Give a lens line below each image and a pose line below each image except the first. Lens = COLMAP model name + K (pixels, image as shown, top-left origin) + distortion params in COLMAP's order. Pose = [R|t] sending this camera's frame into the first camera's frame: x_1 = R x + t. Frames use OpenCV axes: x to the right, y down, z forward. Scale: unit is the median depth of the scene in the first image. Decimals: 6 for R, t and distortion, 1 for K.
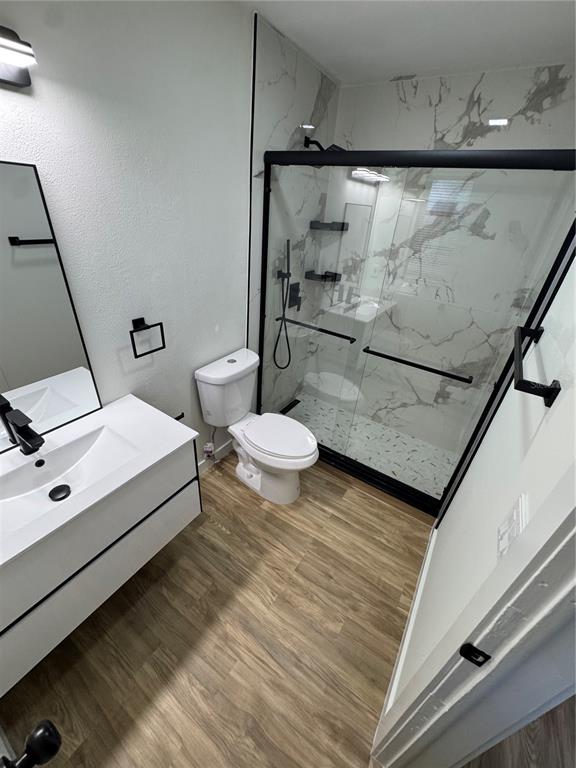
lens RADIAL K [[307.3, 0, 287.2], [0, 307.3, 384.1], [0, 0, 1]] dist [-0.003634, 0.000273]
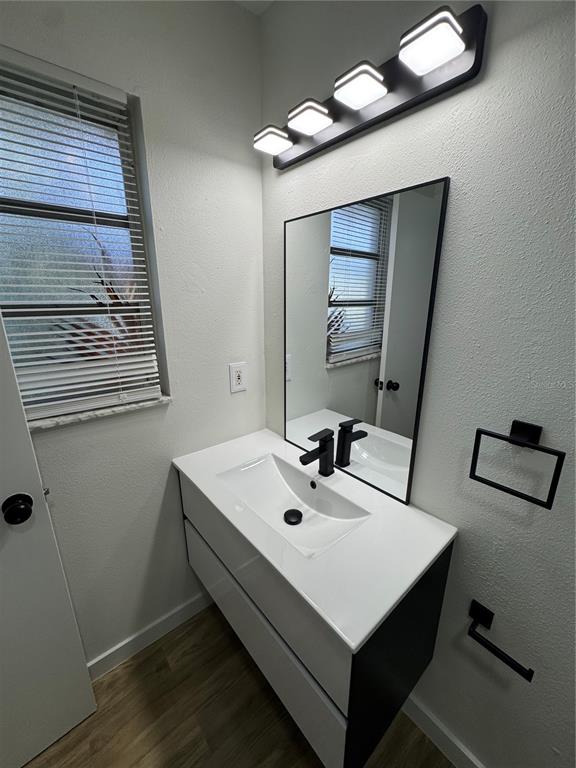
lens RADIAL K [[307.3, 0, 289.7], [0, 307.3, 382.1], [0, 0, 1]] dist [-0.003634, 0.000273]
pose [[-0.275539, 0.188061, -0.942715, 0.076252], [-0.501405, 0.808590, 0.307856, -0.233473], [0.820166, 0.557508, -0.128503, 0.733322]]
